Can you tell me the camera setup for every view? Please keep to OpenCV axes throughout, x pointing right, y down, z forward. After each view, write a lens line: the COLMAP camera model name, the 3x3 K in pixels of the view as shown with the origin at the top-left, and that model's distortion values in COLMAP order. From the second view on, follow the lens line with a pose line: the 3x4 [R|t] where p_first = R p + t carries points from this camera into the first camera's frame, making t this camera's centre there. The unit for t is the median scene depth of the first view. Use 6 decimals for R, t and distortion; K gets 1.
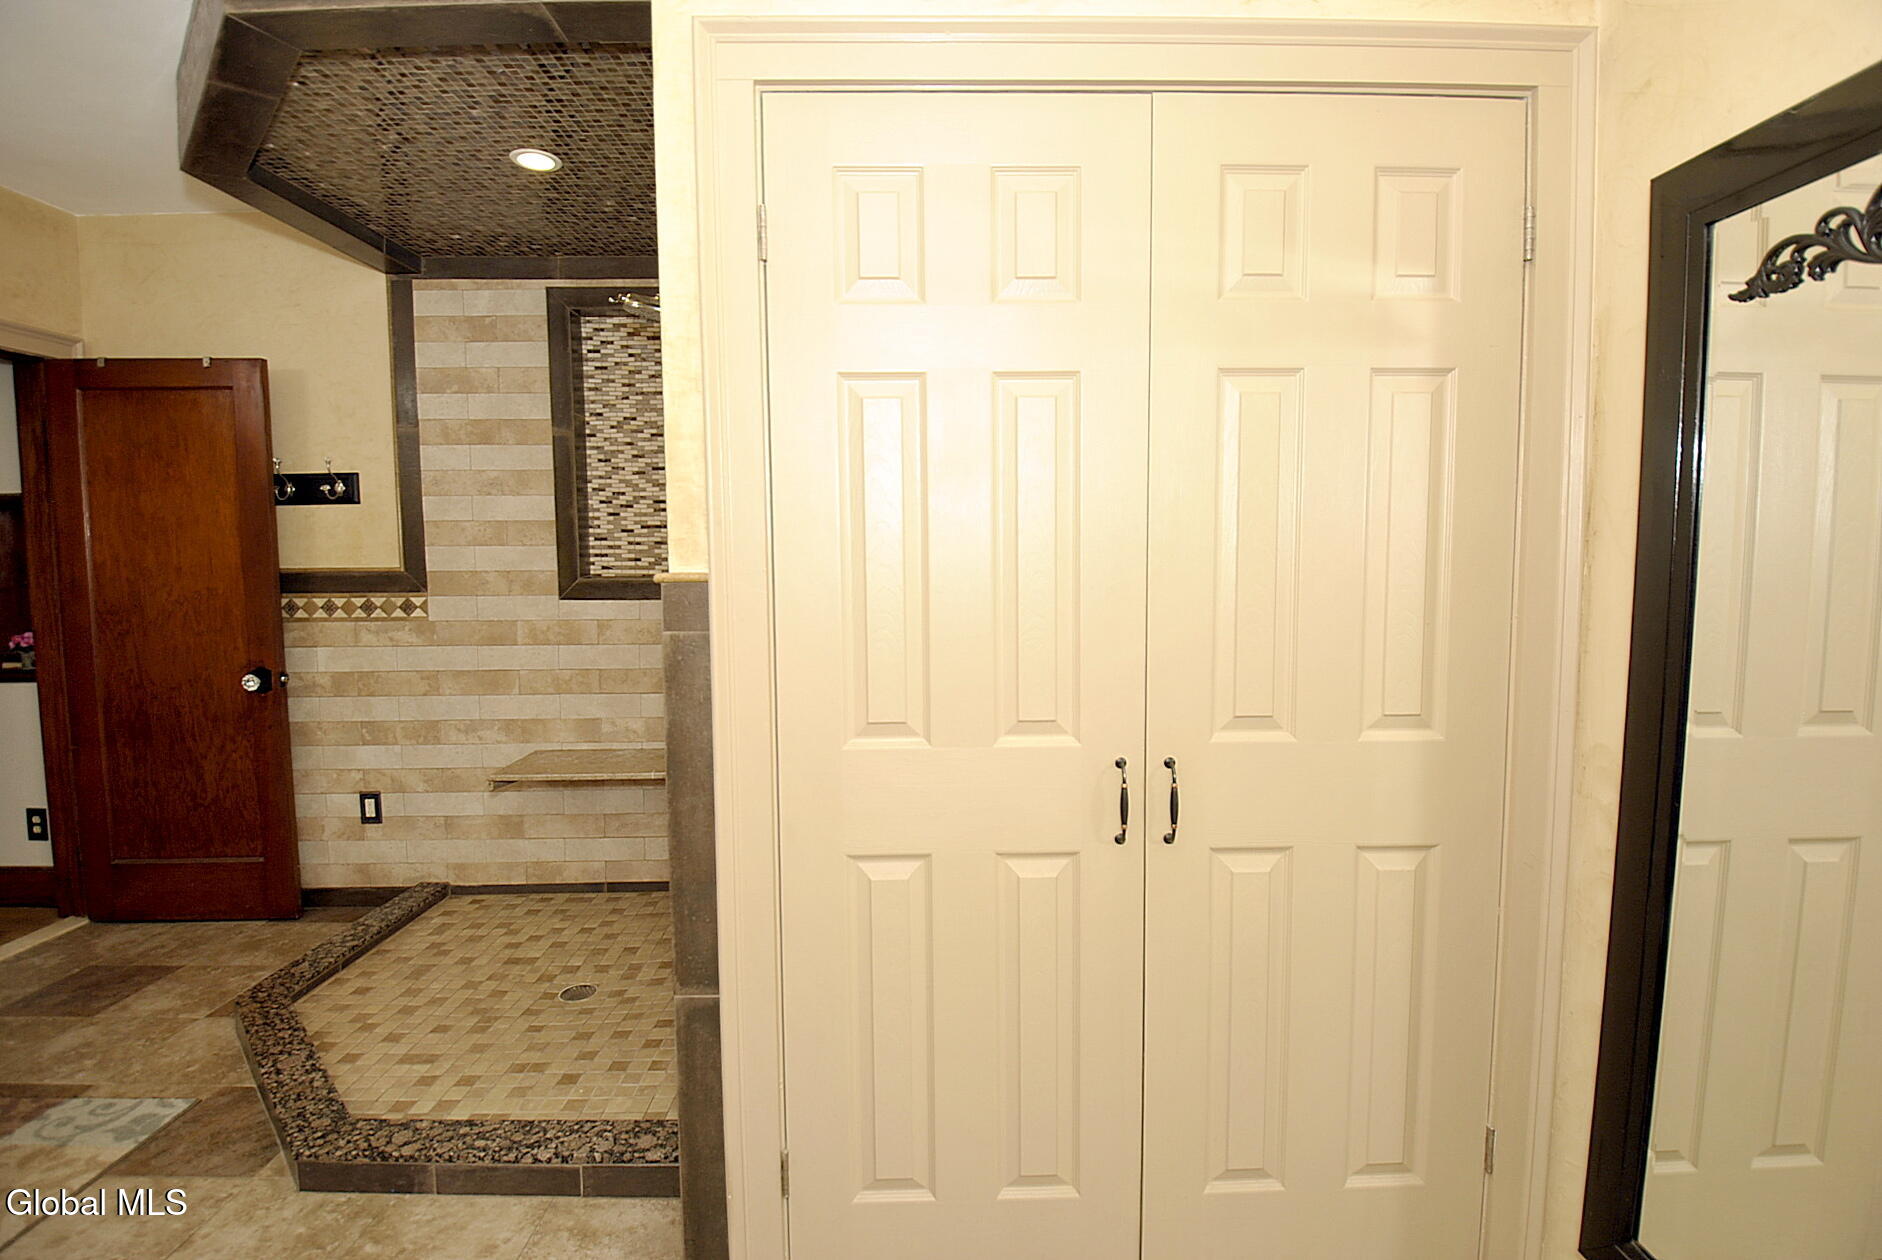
lens RADIAL K [[826.5, 0, 896.5], [0, 826.5, 567.7], [0, 0, 1]] dist [0.014902, -0.021273]
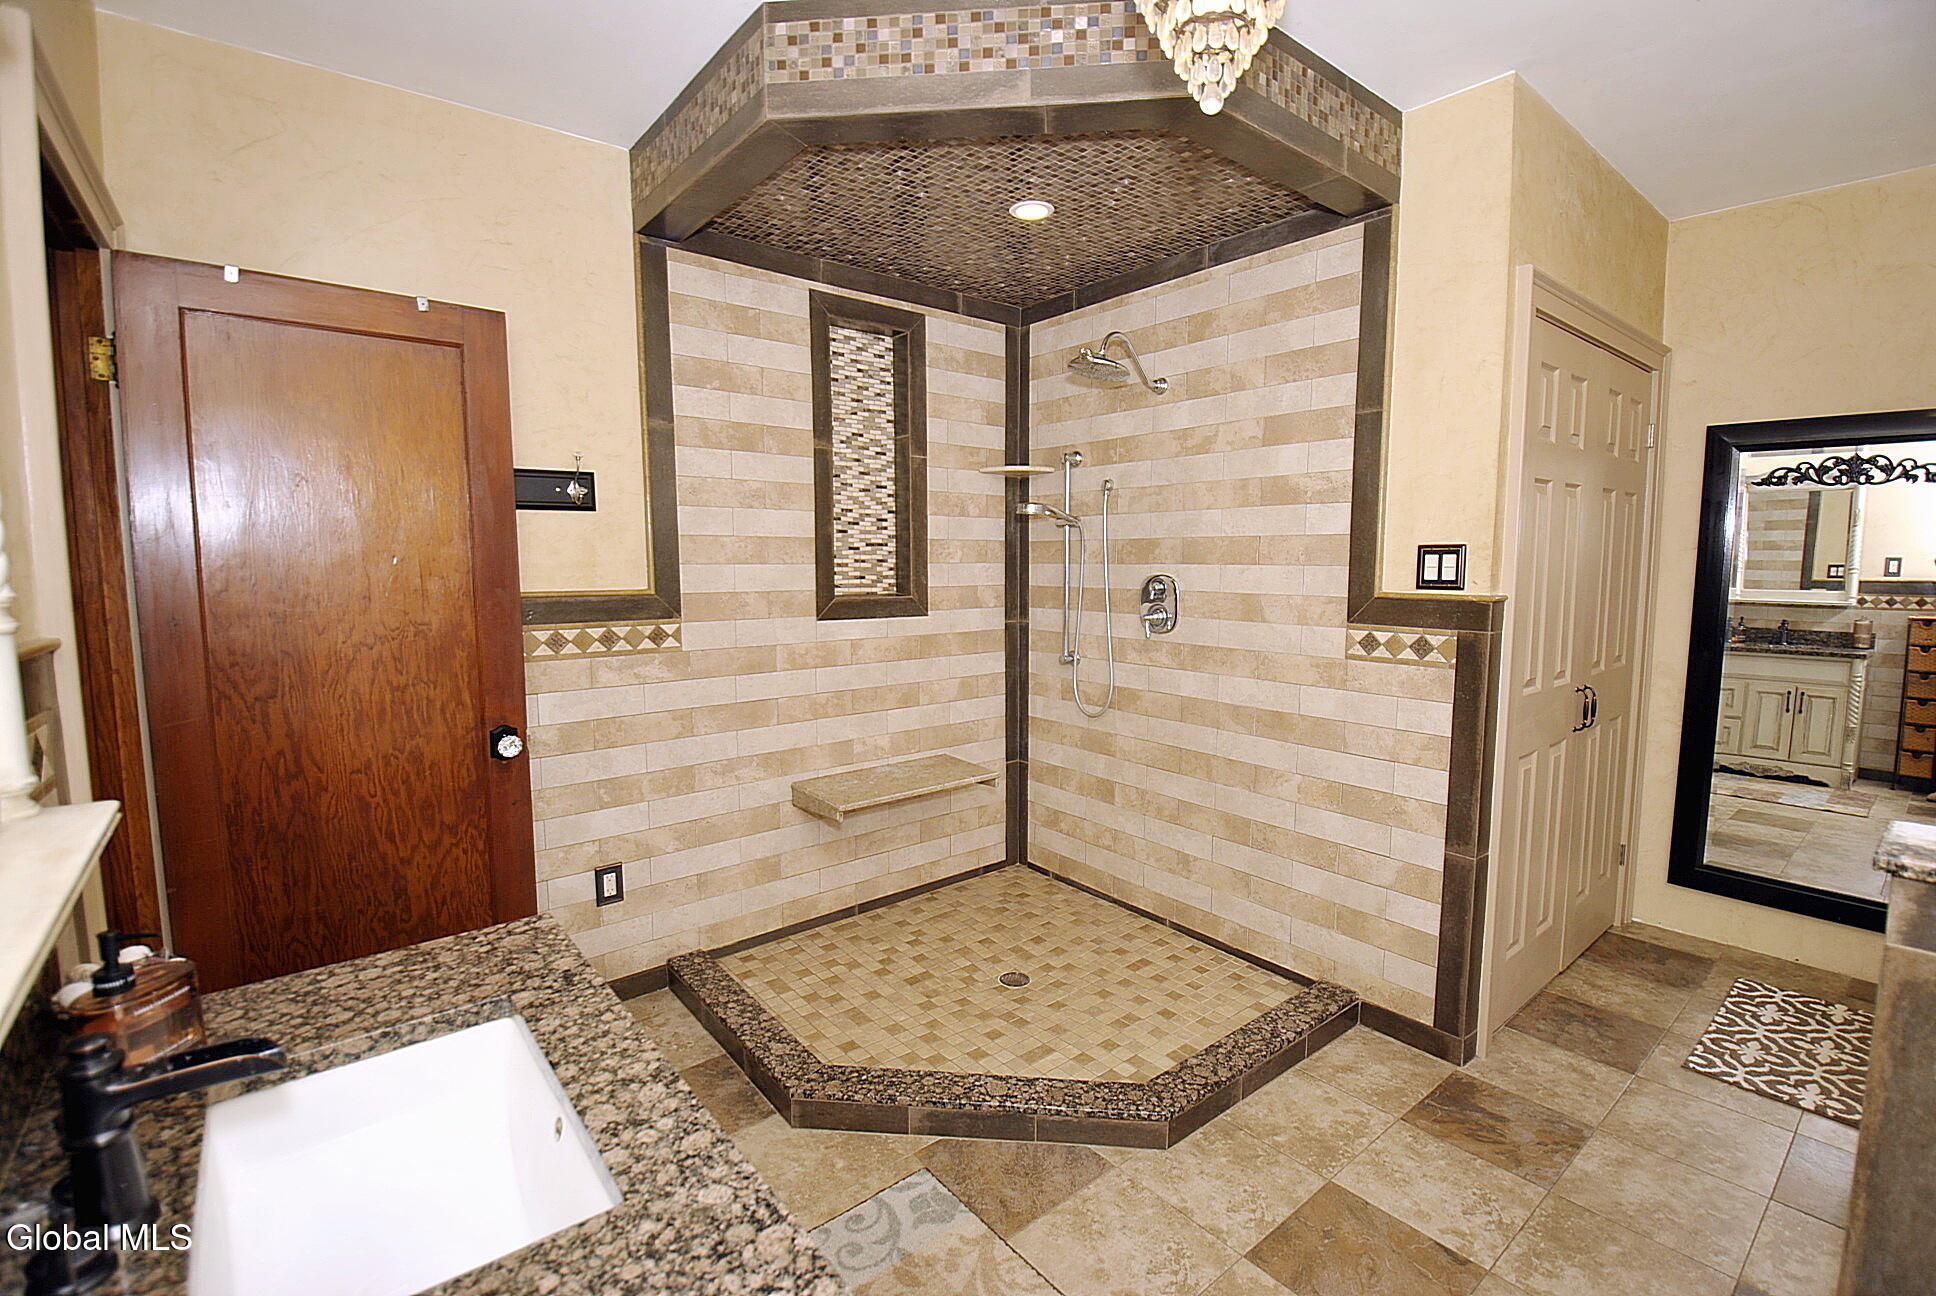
lens RADIAL K [[850.2, 0, 922.2], [0, 850.2, 583.9], [0, 0, 1]] dist [0.014902, -0.021273]
pose [[0.794047, -0.012449, 0.607729, -0.906224], [0.002761, 0.999854, 0.016873, -0.019798], [-0.607851, -0.011720, 0.793965, 0.150595]]
